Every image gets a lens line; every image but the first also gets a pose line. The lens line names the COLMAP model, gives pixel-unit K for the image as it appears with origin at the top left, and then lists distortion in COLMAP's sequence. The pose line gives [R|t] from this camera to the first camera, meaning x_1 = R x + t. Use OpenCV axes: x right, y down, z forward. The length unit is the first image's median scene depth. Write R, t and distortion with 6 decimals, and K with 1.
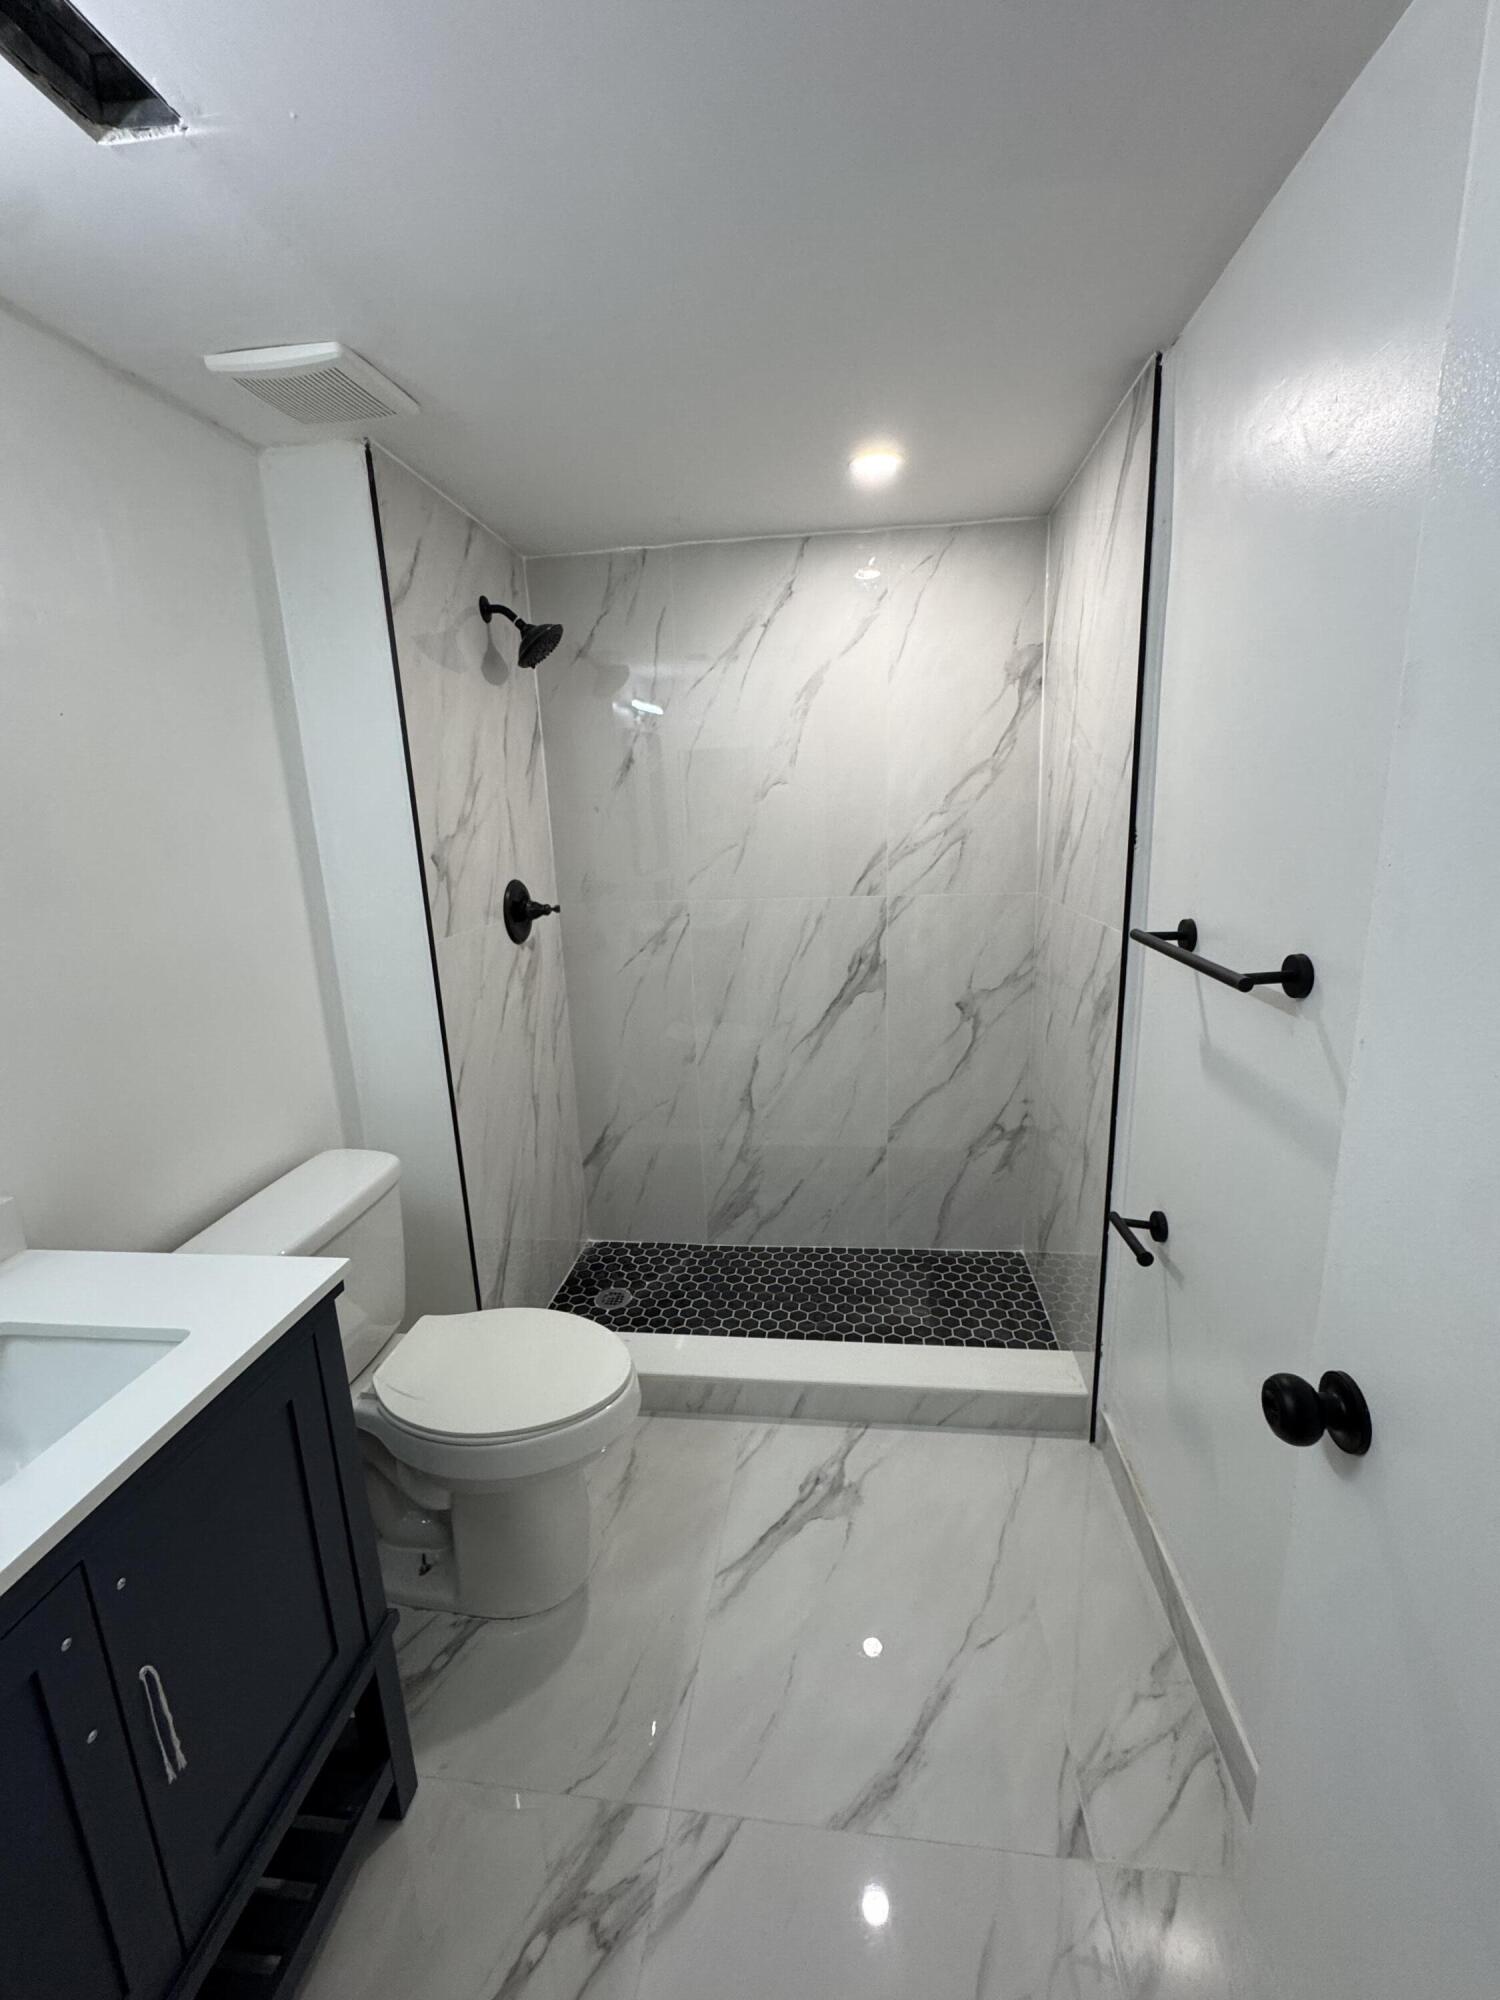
lens RADIAL K [[807.0, 0, 750.0], [0, 807.0, 1000.0], [0, 0, 1]] dist [-0.011074, 0.000717]
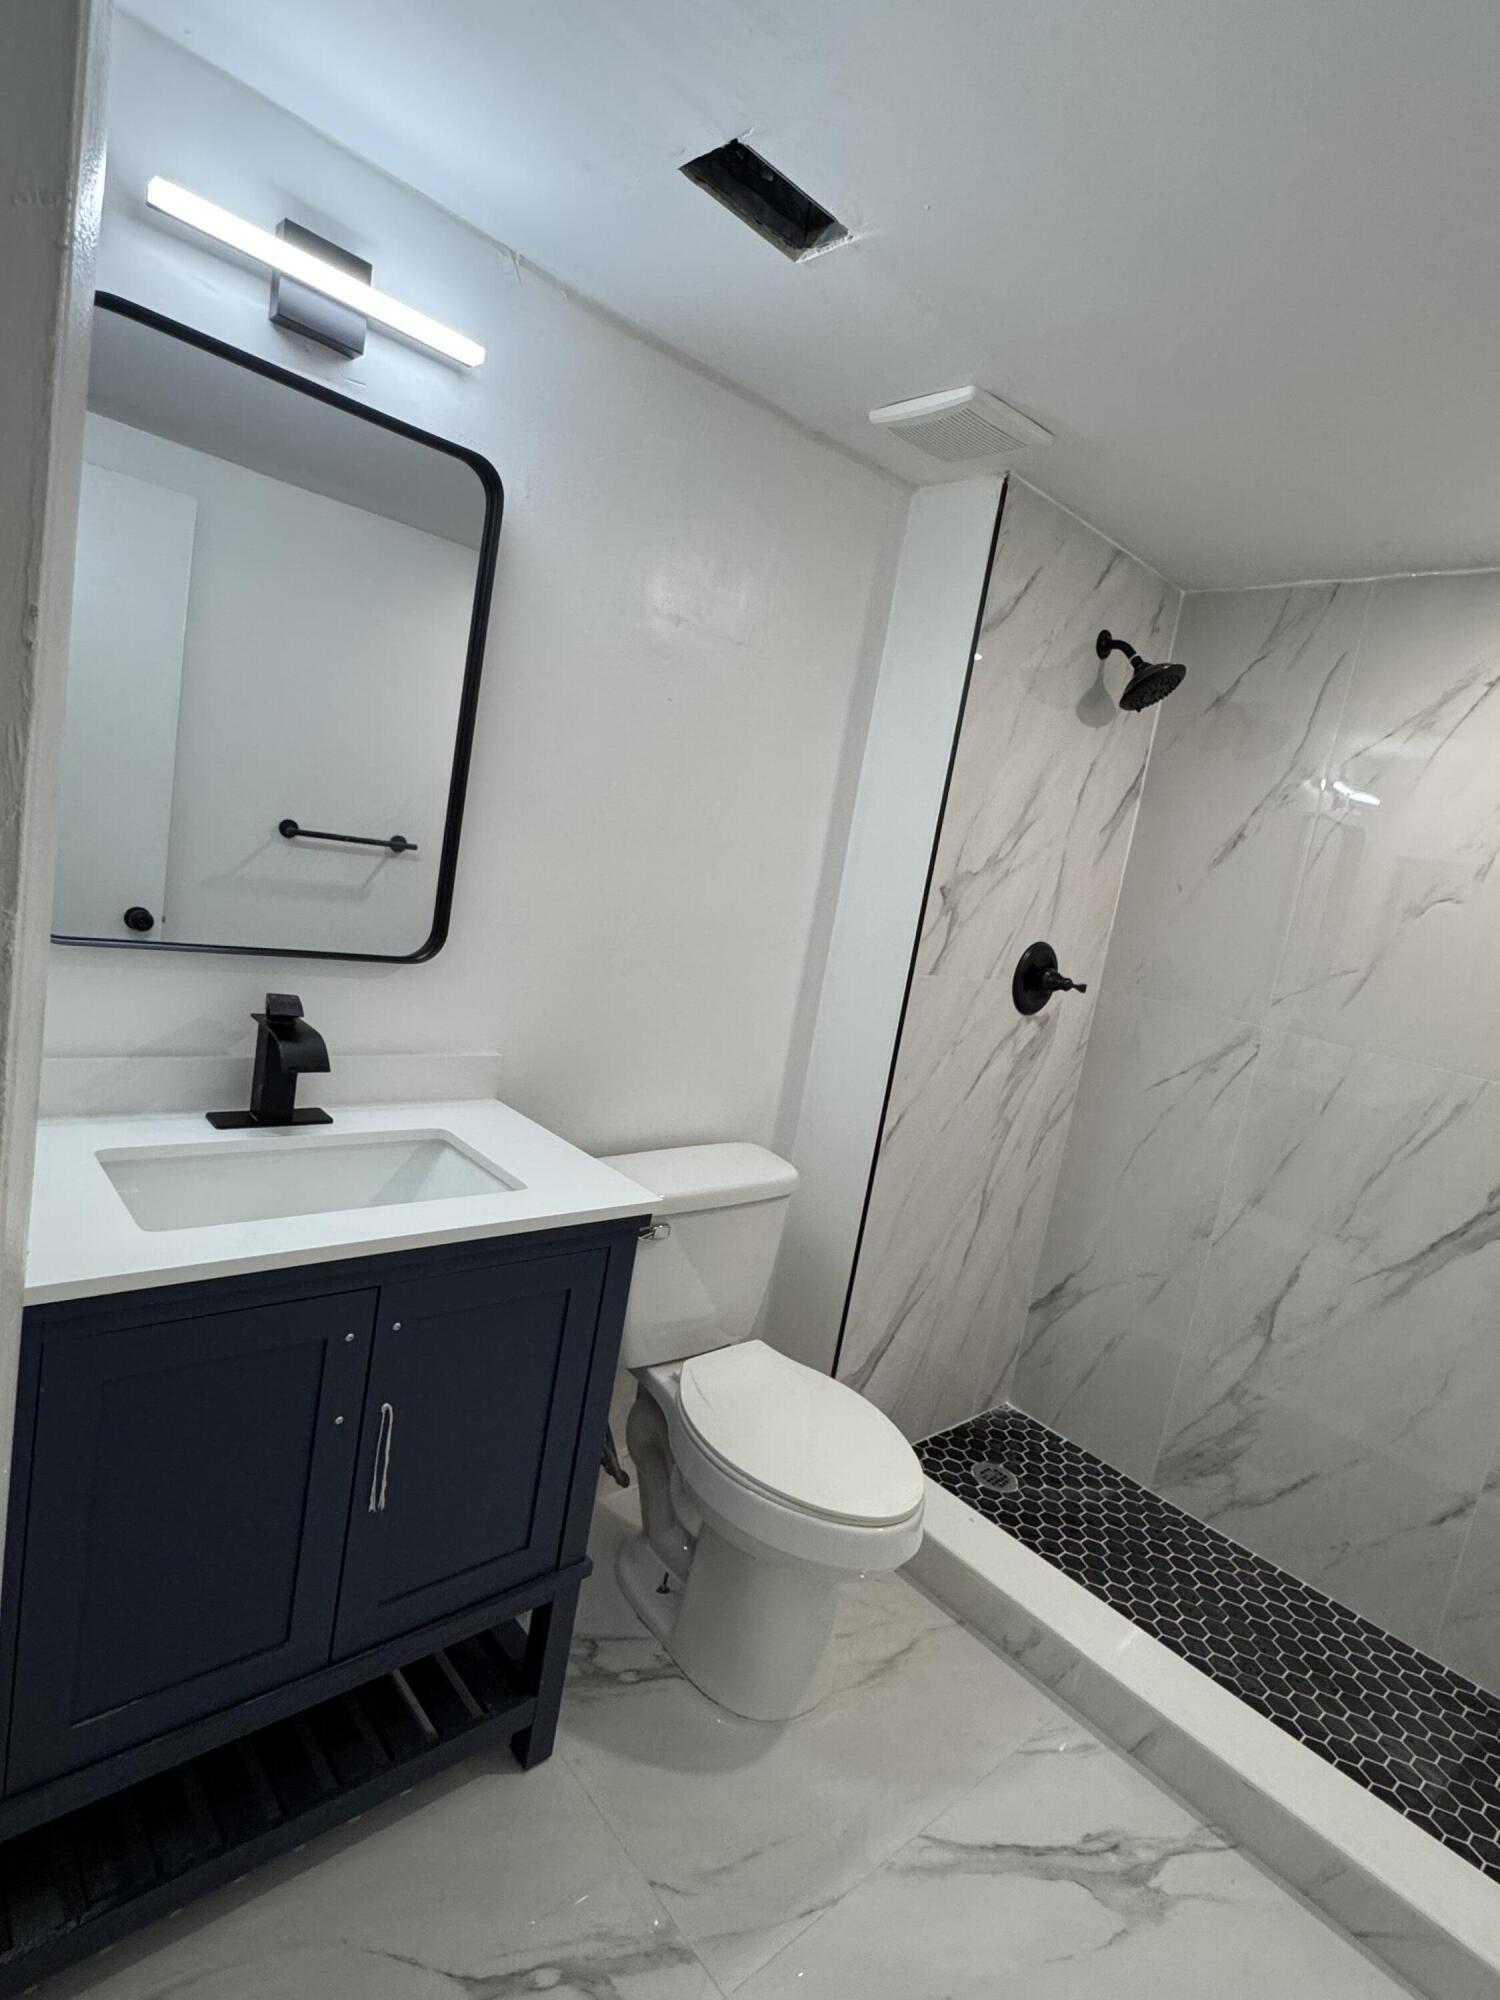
lens RADIAL K [[1012.2, 0, 750.0], [0, 1012.2, 1000.0], [0, 0, 1]] dist [-0.014069, 0.000760]
pose [[0.727998, 0.256791, -0.635671, 0.196324], [-0.339632, 0.940515, -0.009022, 0.027252], [0.595542, 0.222462, 0.771907, -0.006960]]
